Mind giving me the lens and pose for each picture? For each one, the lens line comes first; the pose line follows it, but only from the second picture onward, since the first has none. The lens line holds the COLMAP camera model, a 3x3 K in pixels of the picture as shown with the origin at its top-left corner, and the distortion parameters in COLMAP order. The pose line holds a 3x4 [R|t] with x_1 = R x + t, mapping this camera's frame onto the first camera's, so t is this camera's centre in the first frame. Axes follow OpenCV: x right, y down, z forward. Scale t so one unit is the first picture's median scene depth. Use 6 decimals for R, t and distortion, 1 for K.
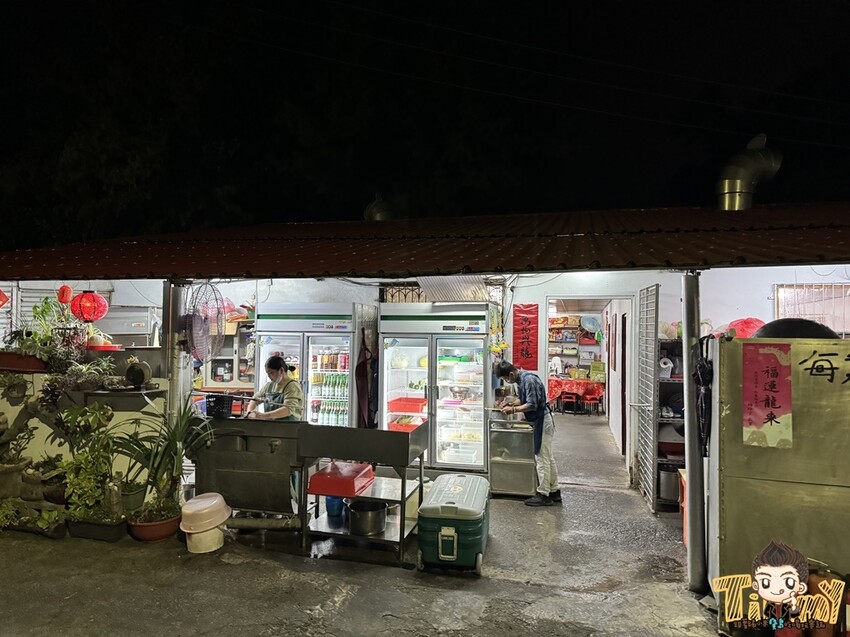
lens RADIAL K [[475.3, 0, 425.0], [0, 475.3, 318.5], [0, 0, 1]] dist [0.001372, -0.000070]
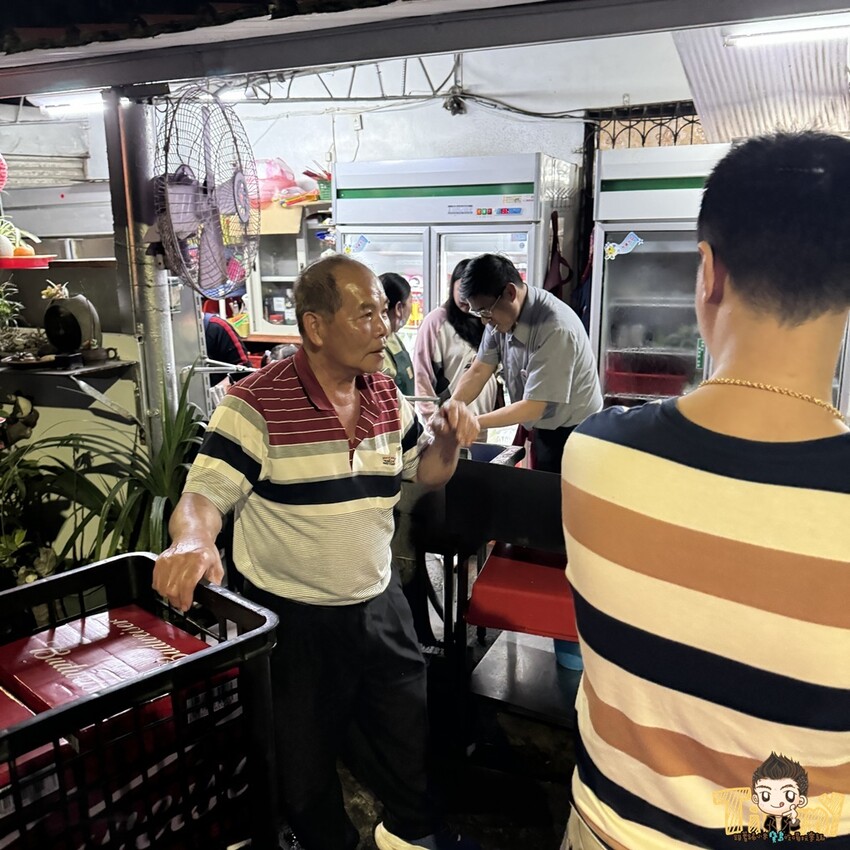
lens RADIAL K [[818.7, 0, 425.0], [0, 818.7, 425.0], [0, 0, 1]] dist [0.140177, -0.398145]
pose [[0.970494, 0.037058, -0.238259, -0.060074], [0.026187, 0.966075, 0.256930, 0.010863], [0.239697, -0.255589, 0.936600, 0.186386]]
